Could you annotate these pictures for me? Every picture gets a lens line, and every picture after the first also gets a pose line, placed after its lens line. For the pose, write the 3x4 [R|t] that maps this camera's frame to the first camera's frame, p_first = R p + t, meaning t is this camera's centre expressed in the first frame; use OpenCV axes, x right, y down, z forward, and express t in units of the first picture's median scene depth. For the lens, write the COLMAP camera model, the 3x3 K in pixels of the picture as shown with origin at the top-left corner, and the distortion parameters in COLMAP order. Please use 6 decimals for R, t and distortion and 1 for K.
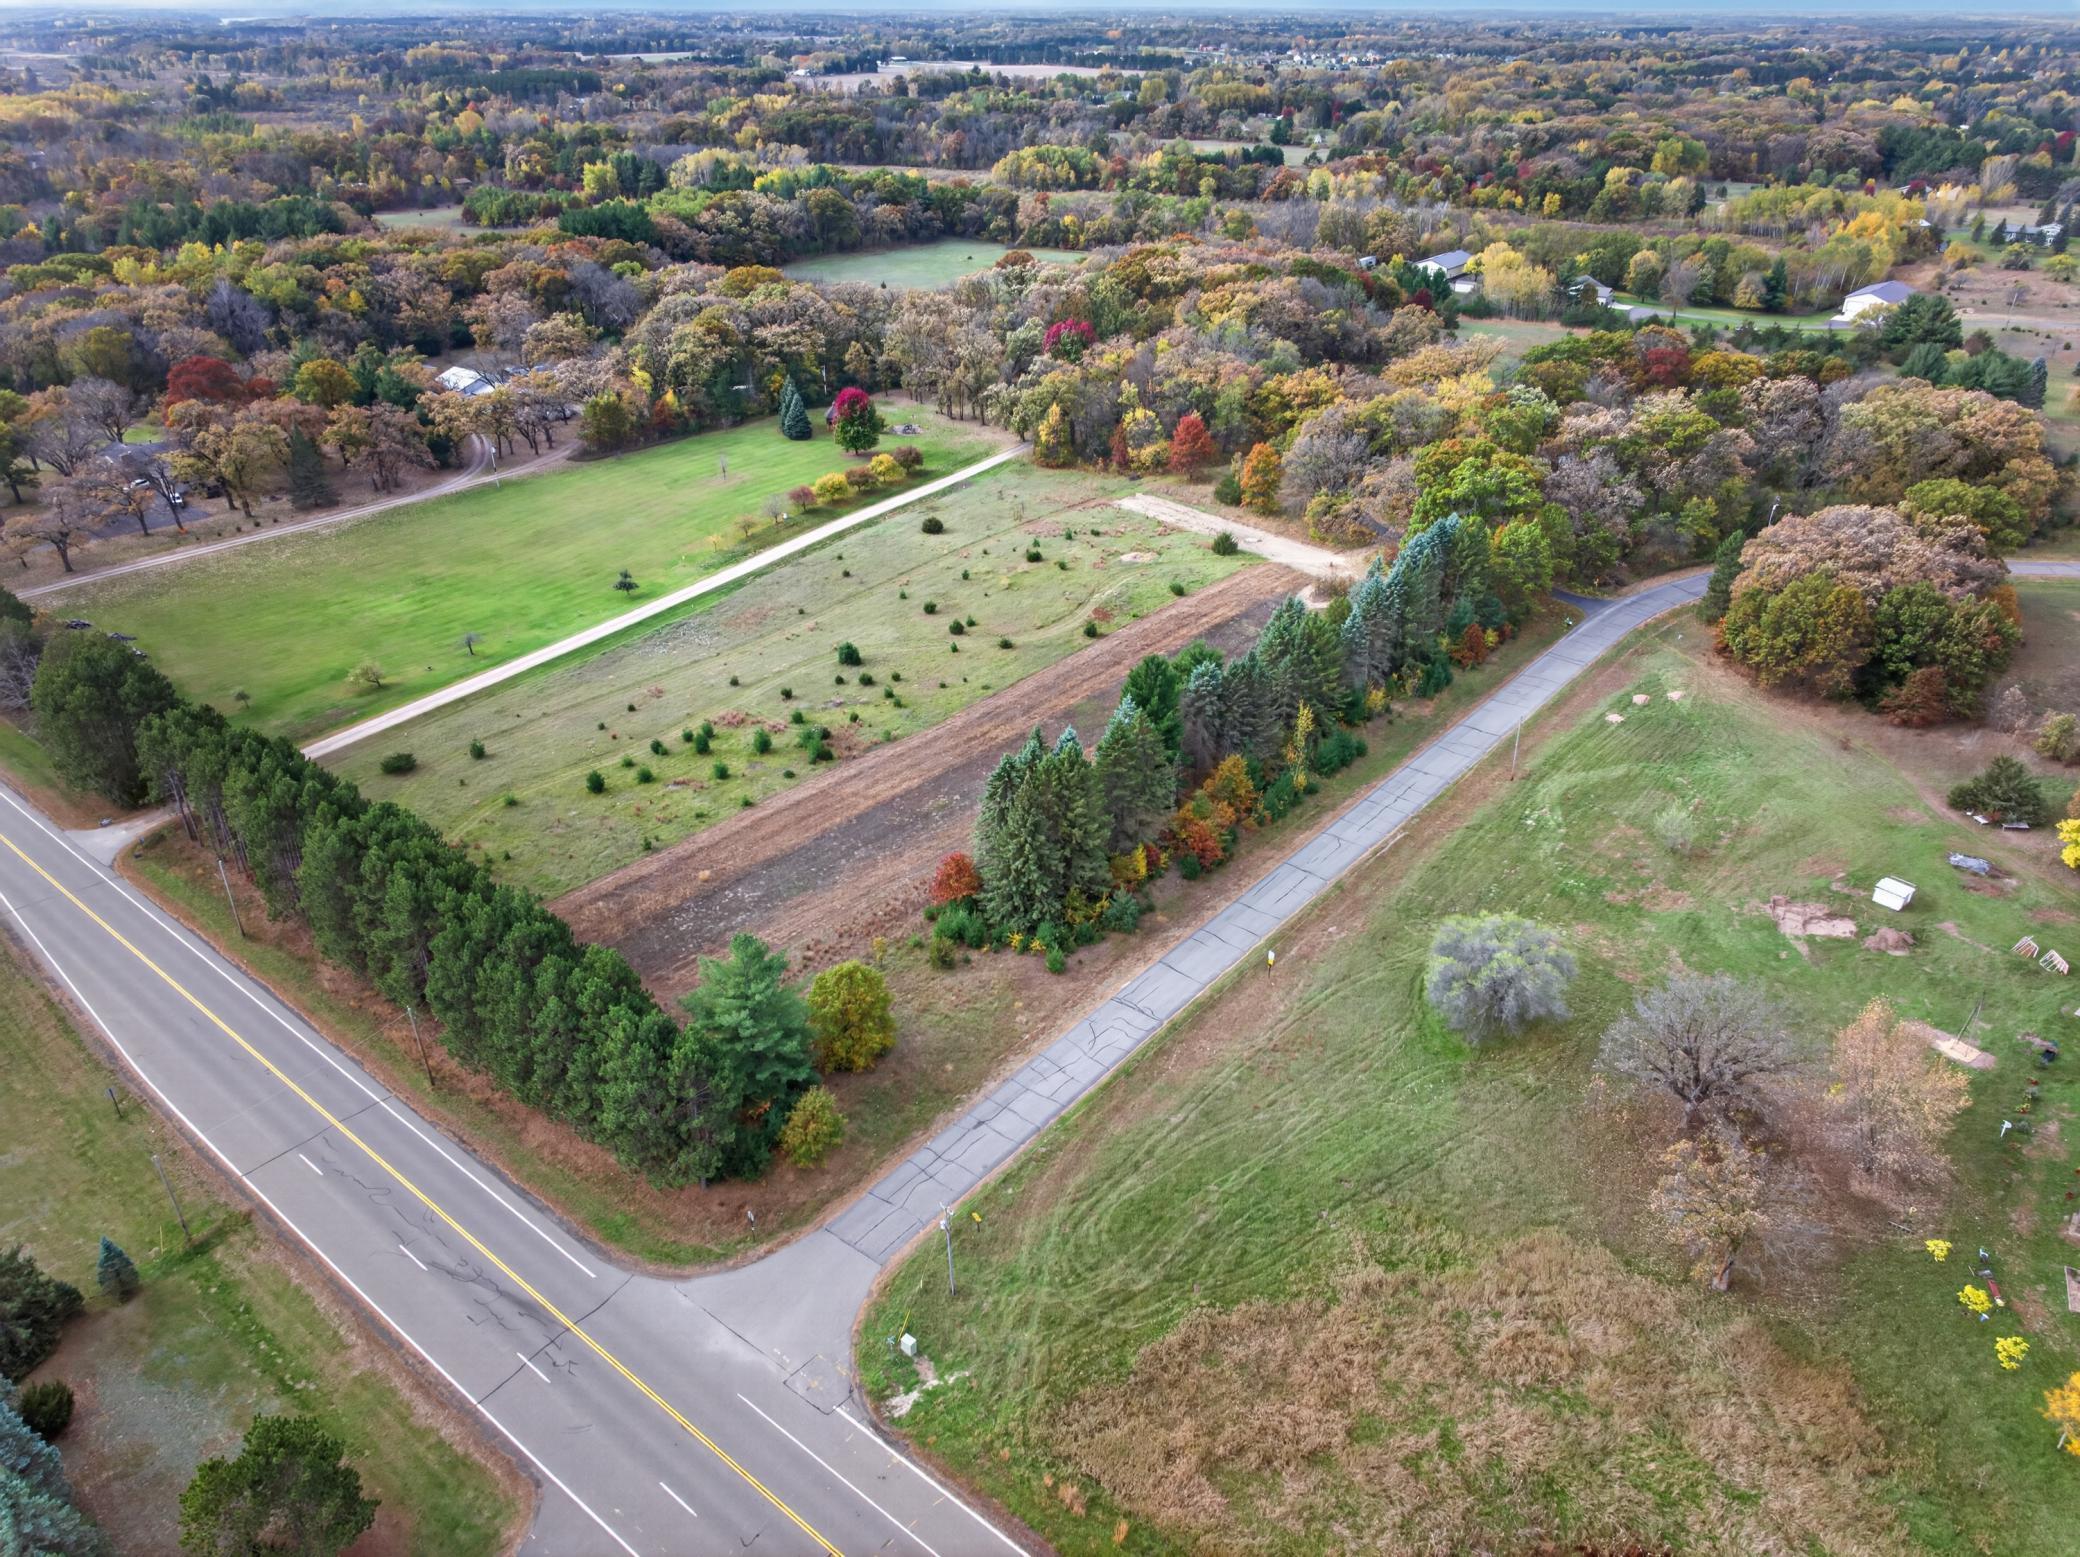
lens RADIAL K [[1413.2, 0, 1048.6], [0, 1413.2, 777.2], [0, 0, 1]] dist [-0.006588, 0.004810]
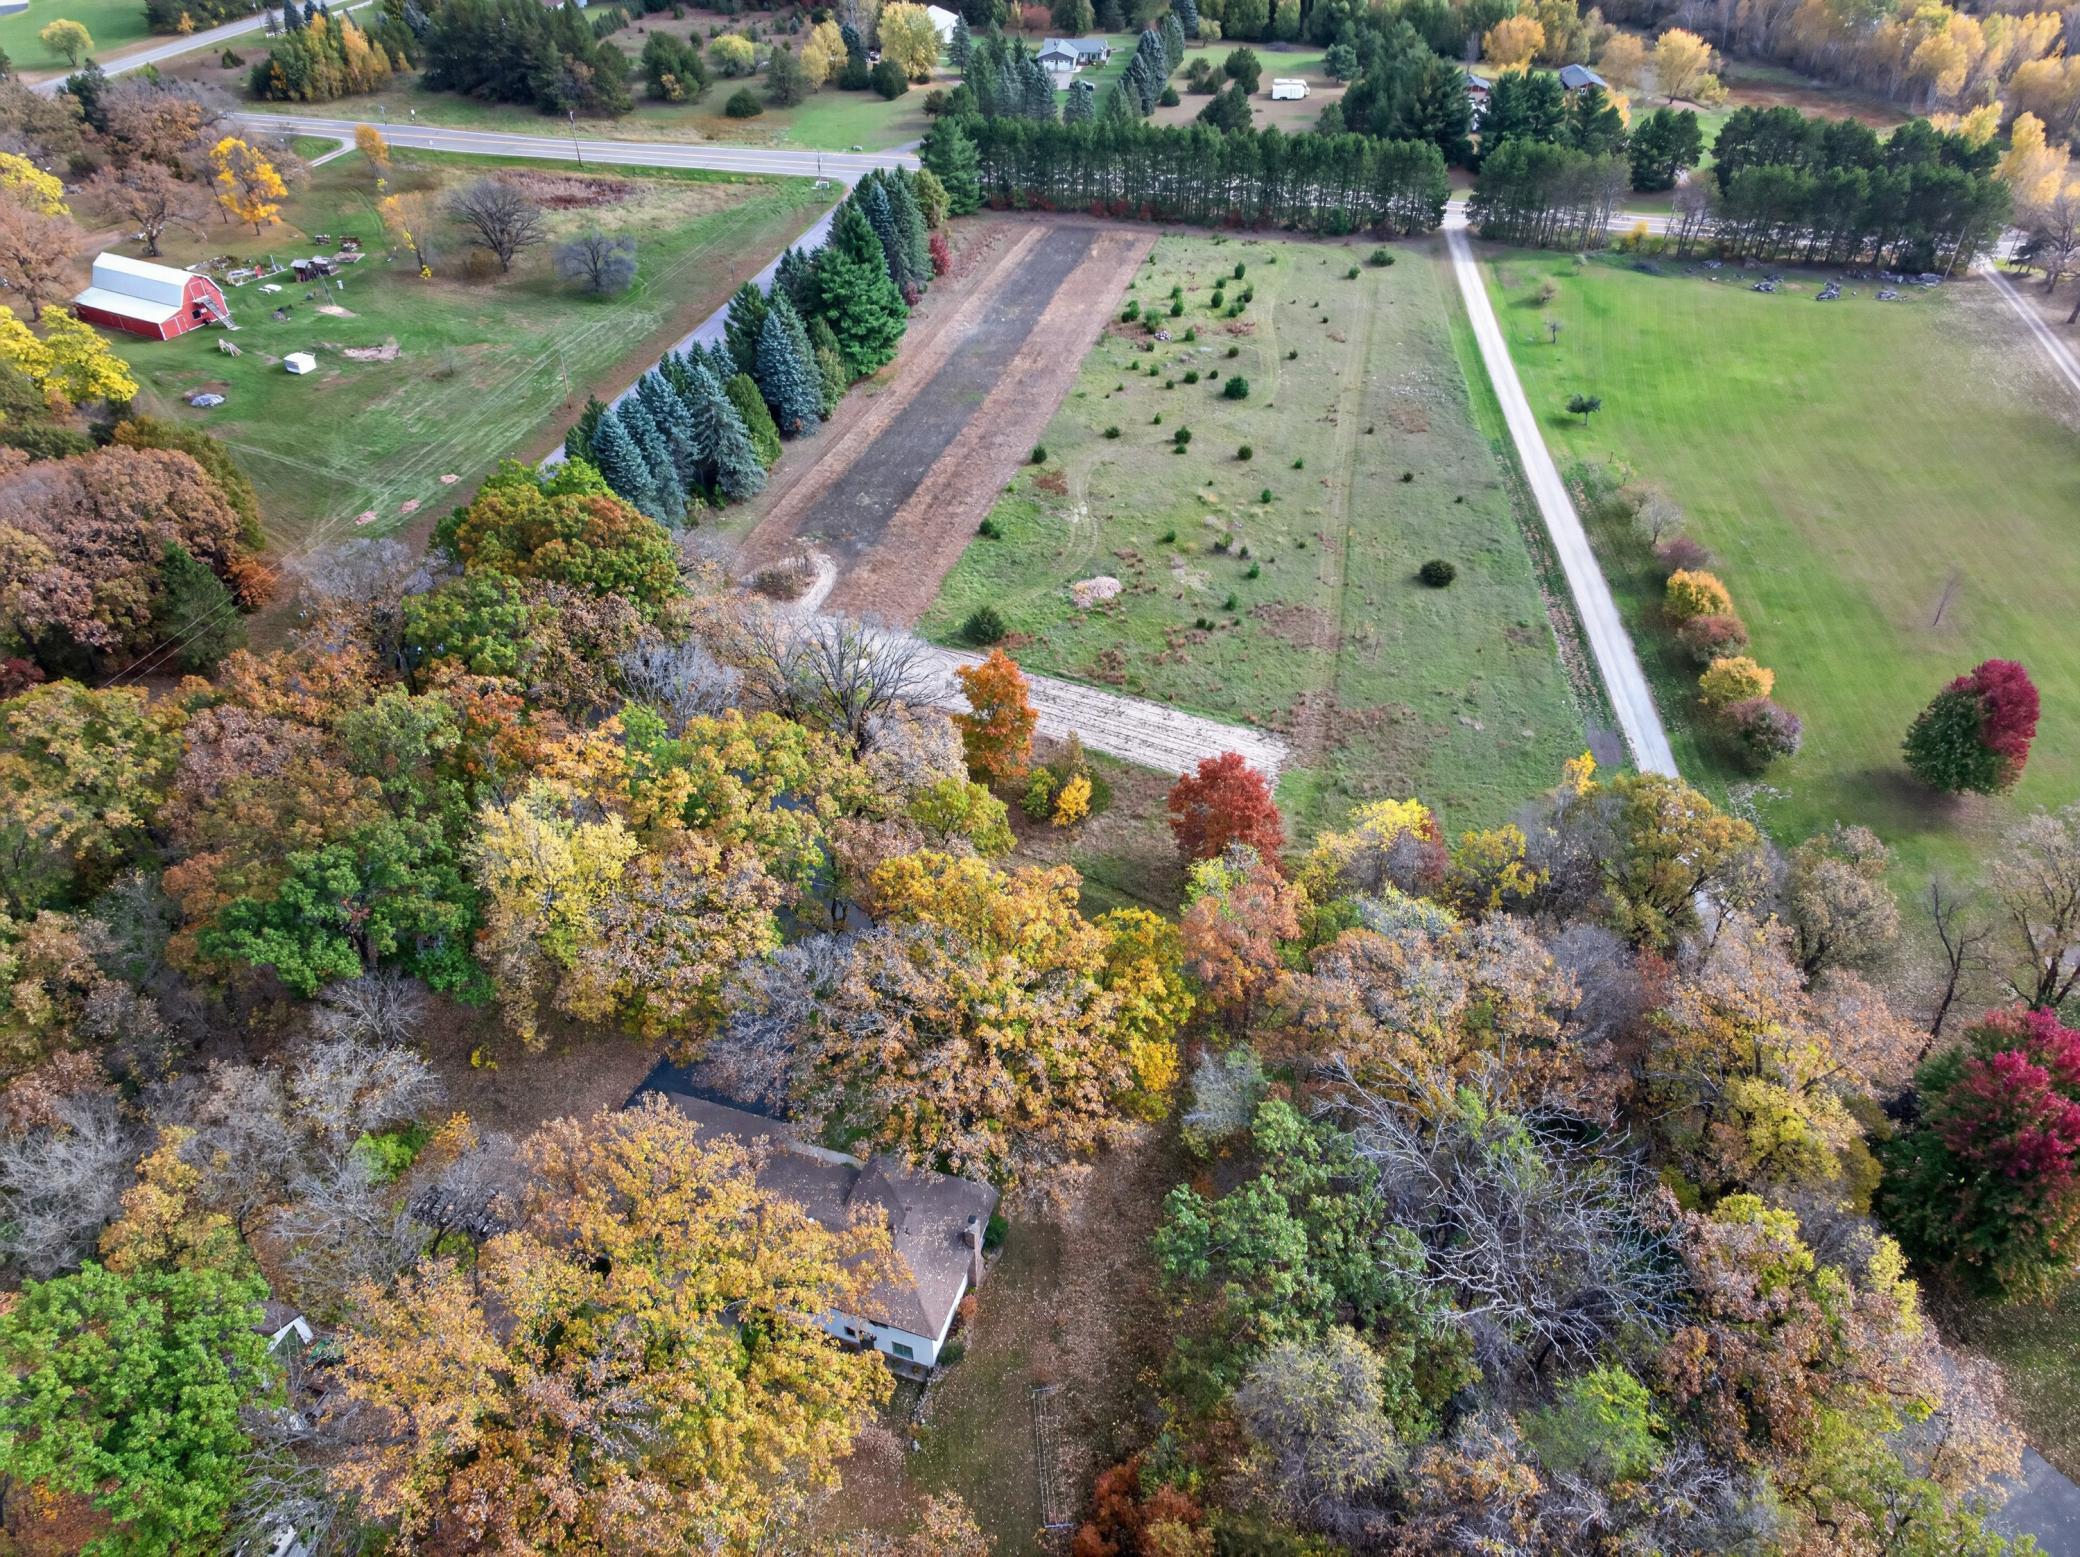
lens RADIAL K [[1413.2, 0, 1048.6], [0, 1413.2, 777.2], [0, 0, 1]] dist [-0.006588, 0.004810]
pose [[-0.892743, 0.274021, -0.357662, 0.365980], [-0.226740, 0.412742, 0.882175, -0.737922], [0.389356, 0.868652, -0.306342, 1.345005]]
